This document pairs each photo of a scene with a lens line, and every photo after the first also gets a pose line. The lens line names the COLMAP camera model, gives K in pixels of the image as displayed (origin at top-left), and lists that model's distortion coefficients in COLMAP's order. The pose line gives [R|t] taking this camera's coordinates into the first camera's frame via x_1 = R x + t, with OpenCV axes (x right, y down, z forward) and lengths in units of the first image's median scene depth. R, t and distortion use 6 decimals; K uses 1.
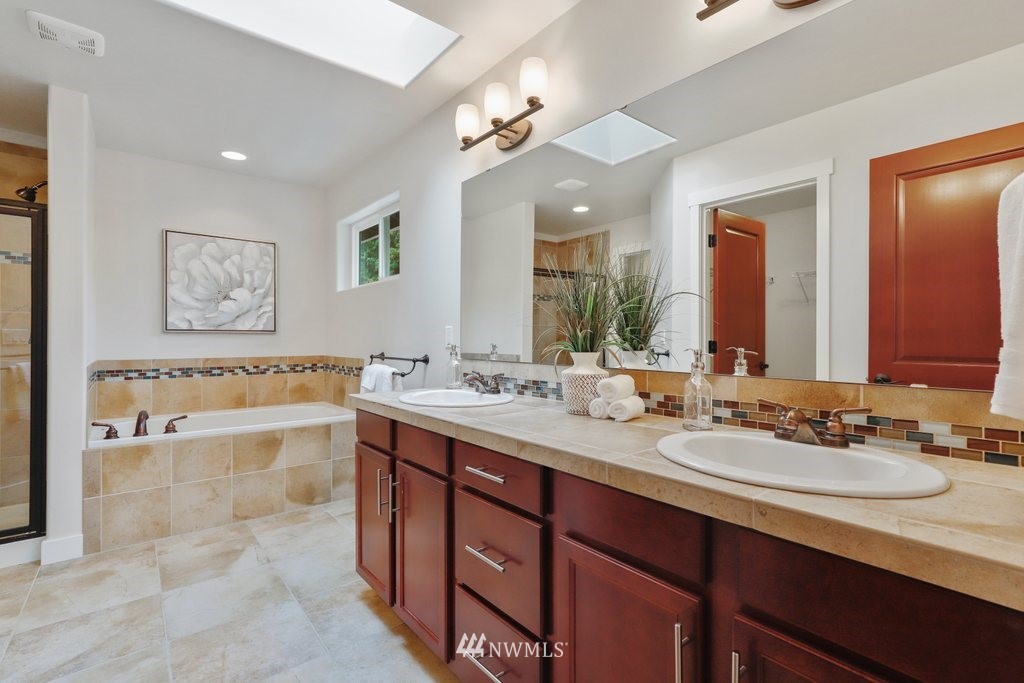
lens RADIAL K [[482.3, 0, 520.6], [0, 482.3, 336.3], [0, 0, 1]] dist [-0.003261, 0.000460]
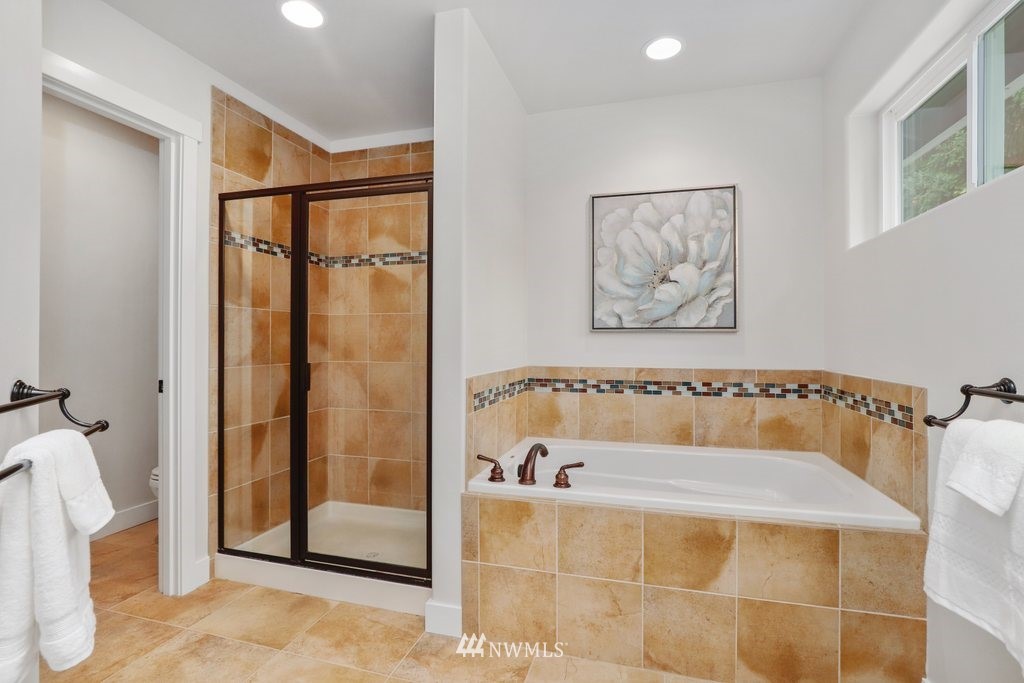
lens RADIAL K [[472.5, 0, 526.3], [0, 472.5, 341.5], [0, 0, 1]] dist [-0.010948, 0.000264]
pose [[0.584544, 0.001802, -0.811360, -0.192531], [0.004599, 0.999974, 0.005534, 0.002207], [0.811349, -0.006967, 0.584521, 0.469772]]
